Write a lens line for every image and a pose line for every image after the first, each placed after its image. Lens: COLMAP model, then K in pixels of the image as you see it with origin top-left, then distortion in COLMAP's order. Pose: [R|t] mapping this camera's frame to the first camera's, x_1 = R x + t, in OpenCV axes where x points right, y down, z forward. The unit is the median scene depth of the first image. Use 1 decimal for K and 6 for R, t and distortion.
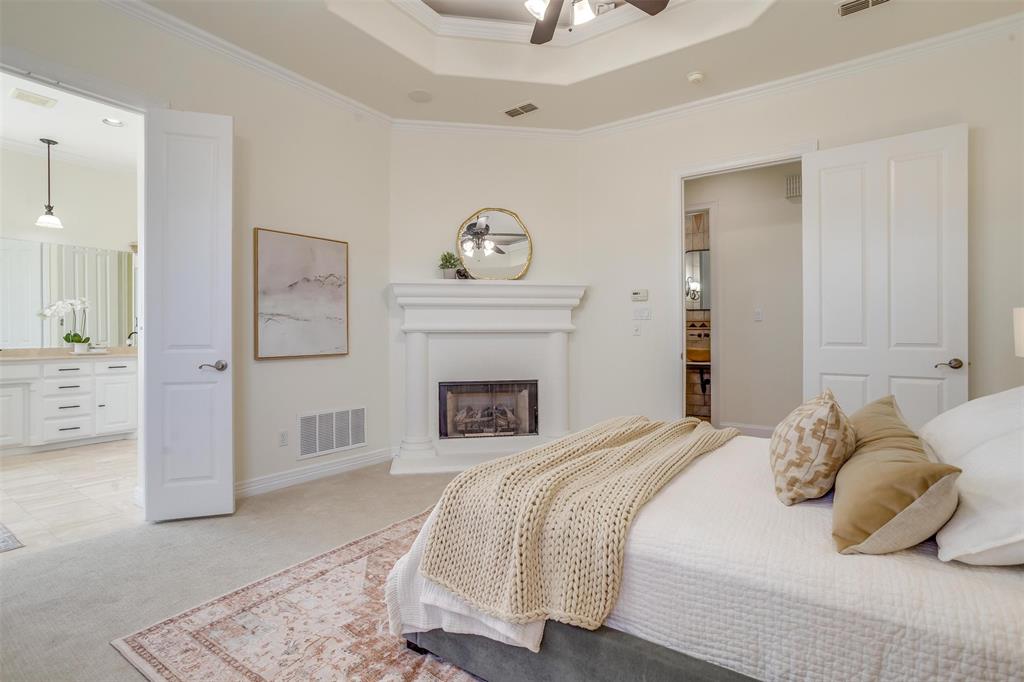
lens RADIAL K [[493.2, 0, 521.8], [0, 493.2, 330.8], [0, 0, 1]] dist [-0.024821, 0.016230]
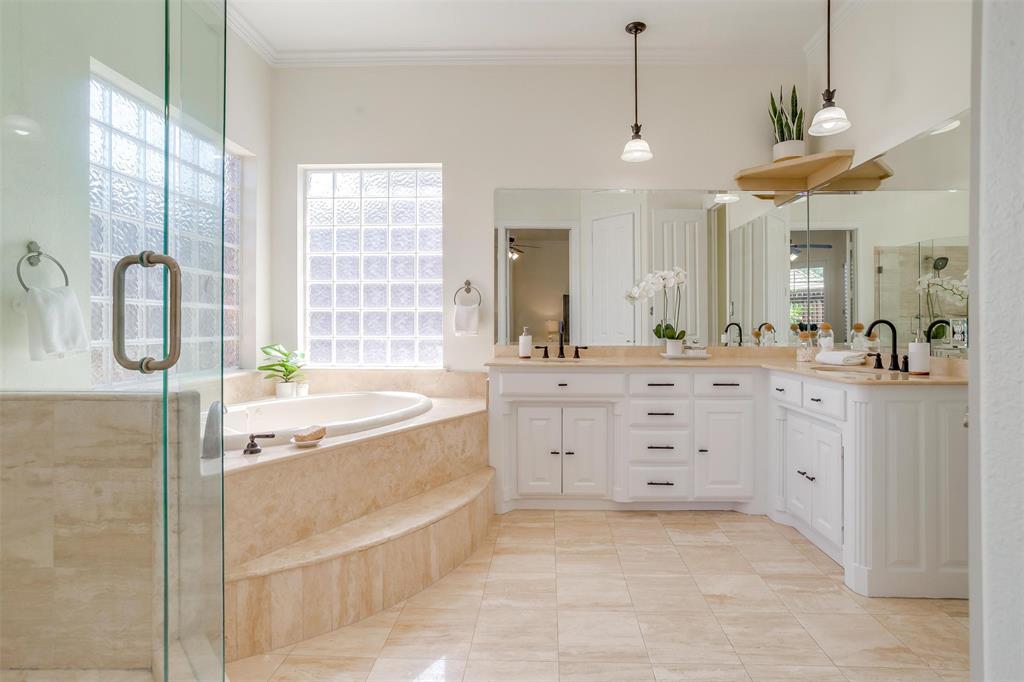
lens RADIAL K [[493.2, 0, 518.6], [0, 493.2, 333.3], [0, 0, 1]] dist [-0.024821, 0.016230]
pose [[0.524387, 0.000858, -0.851480, -0.487484], [0.000934, 0.999998, 0.001583, 0.016191], [0.851480, -0.001626, 0.524385, 0.517788]]
